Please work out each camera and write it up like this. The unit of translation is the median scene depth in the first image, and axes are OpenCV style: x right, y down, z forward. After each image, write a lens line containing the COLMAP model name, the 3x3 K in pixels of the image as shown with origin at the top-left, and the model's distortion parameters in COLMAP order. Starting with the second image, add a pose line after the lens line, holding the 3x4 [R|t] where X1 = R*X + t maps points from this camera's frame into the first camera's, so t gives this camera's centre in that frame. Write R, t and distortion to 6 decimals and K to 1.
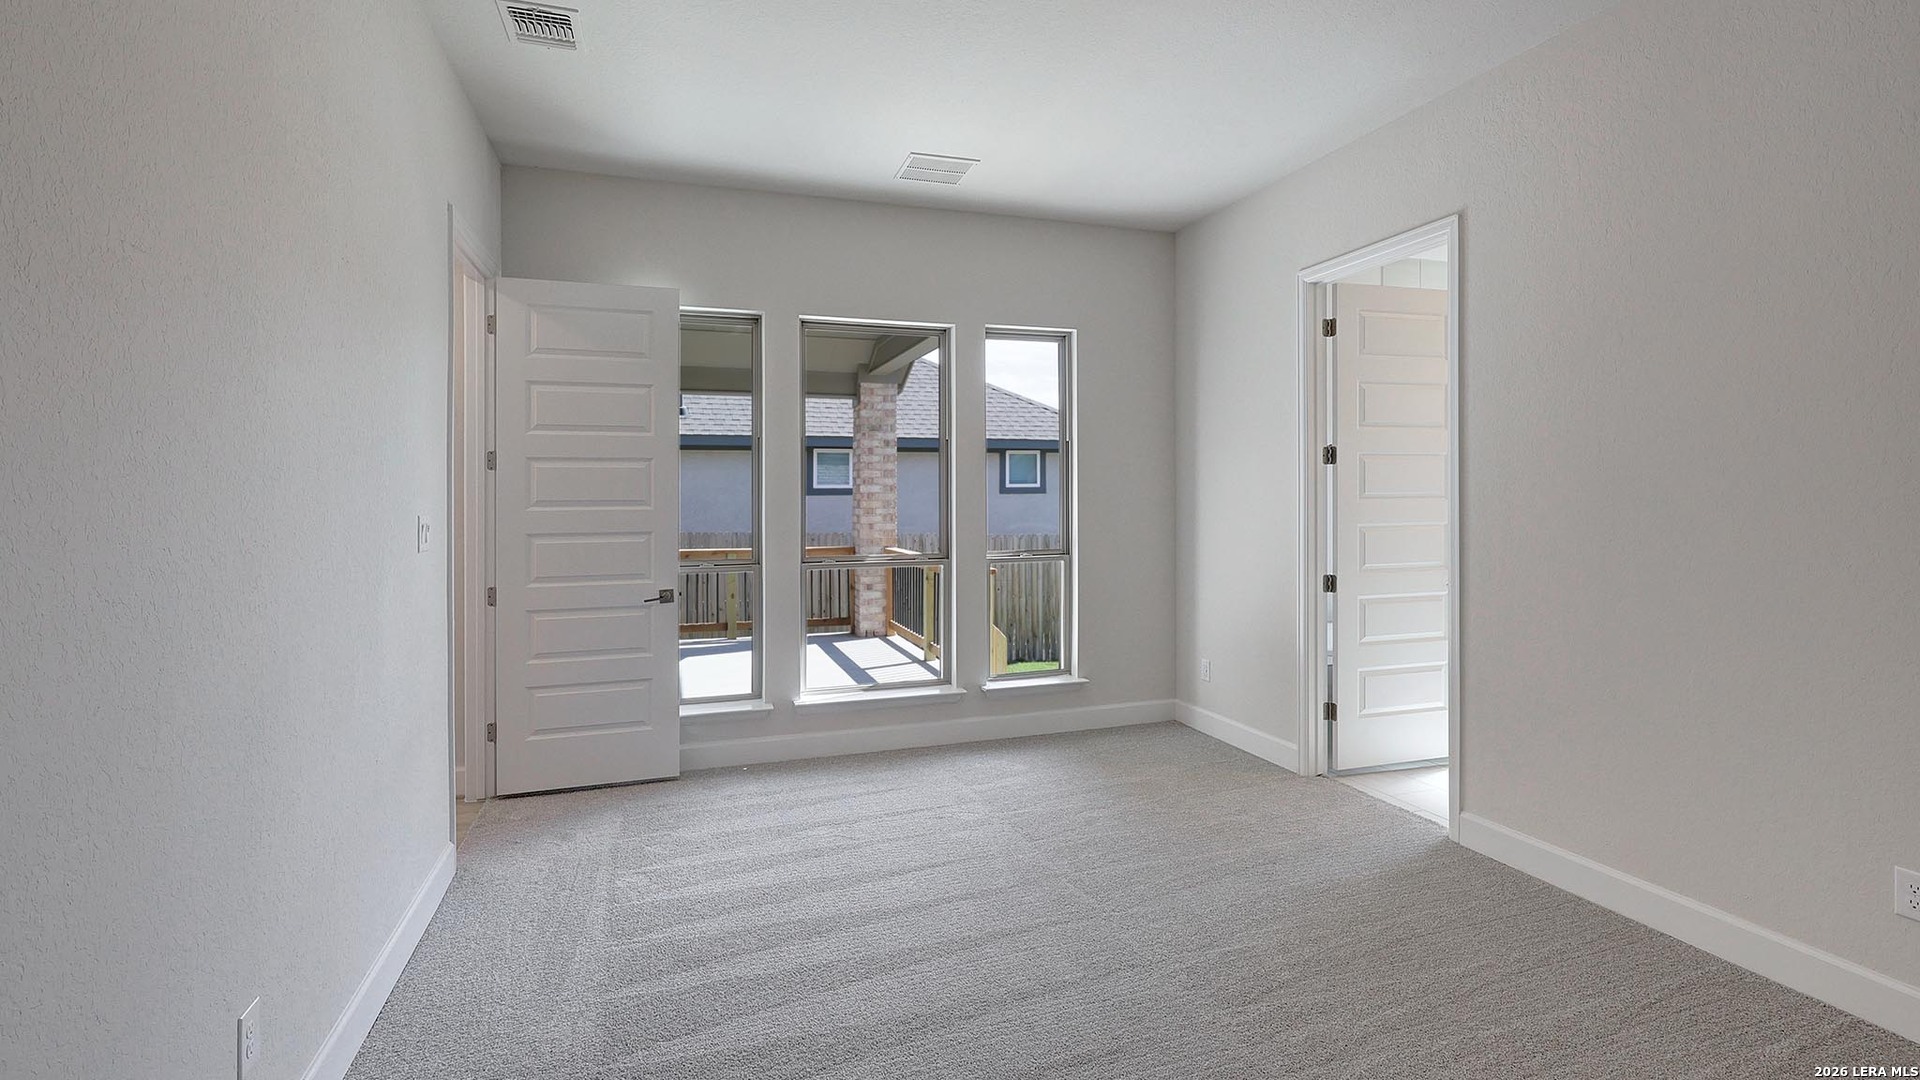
lens RADIAL K [[856.4, 0, 960.0], [0, 856.4, 540.0], [0, 0, 1]] dist [0.000612, -0.000026]
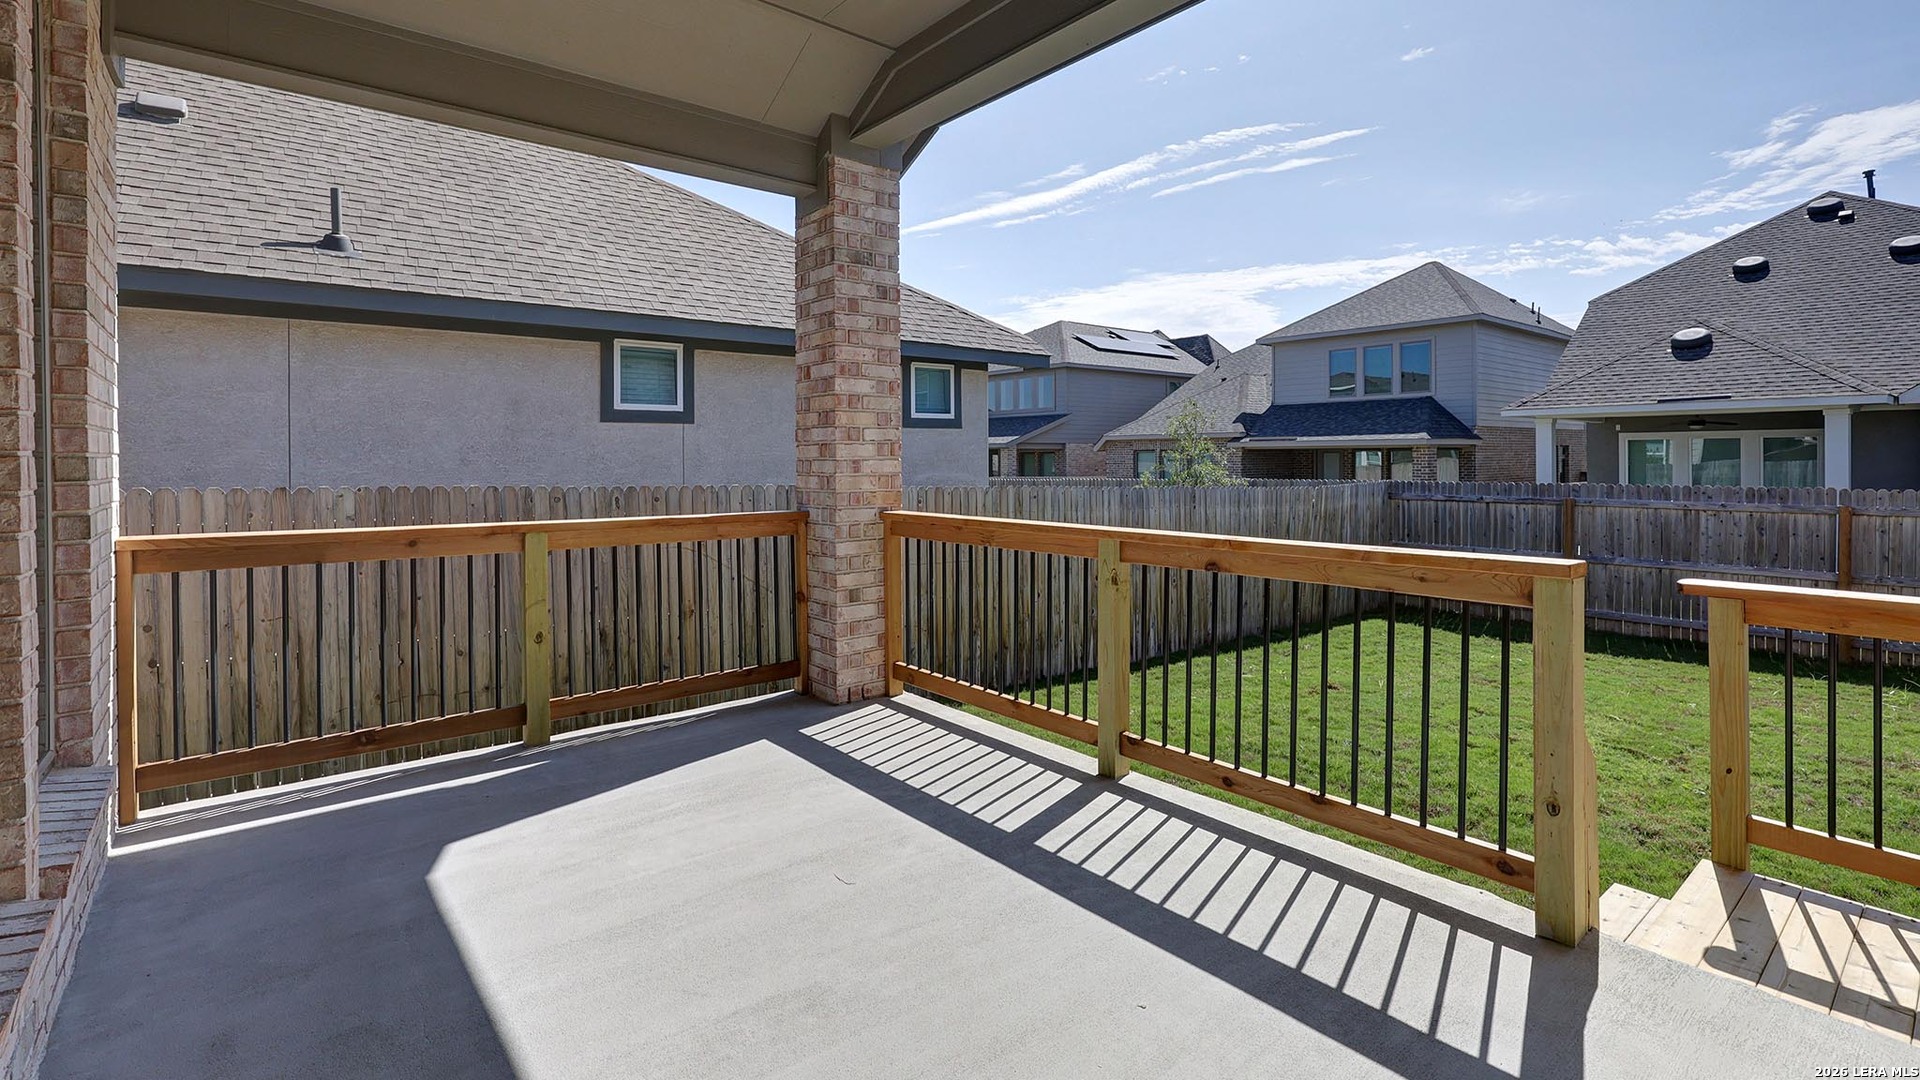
lens RADIAL K [[868.0, 0, 958.3], [0, 868.0, 489.2], [0, 0, 1]] dist [0.000094, 0.000043]
pose [[0.936151, -0.013927, 0.351322, -0.217825], [0.019723, 0.999722, -0.012924, 0.003939], [-0.351044, 0.019028, 0.936166, 0.532927]]
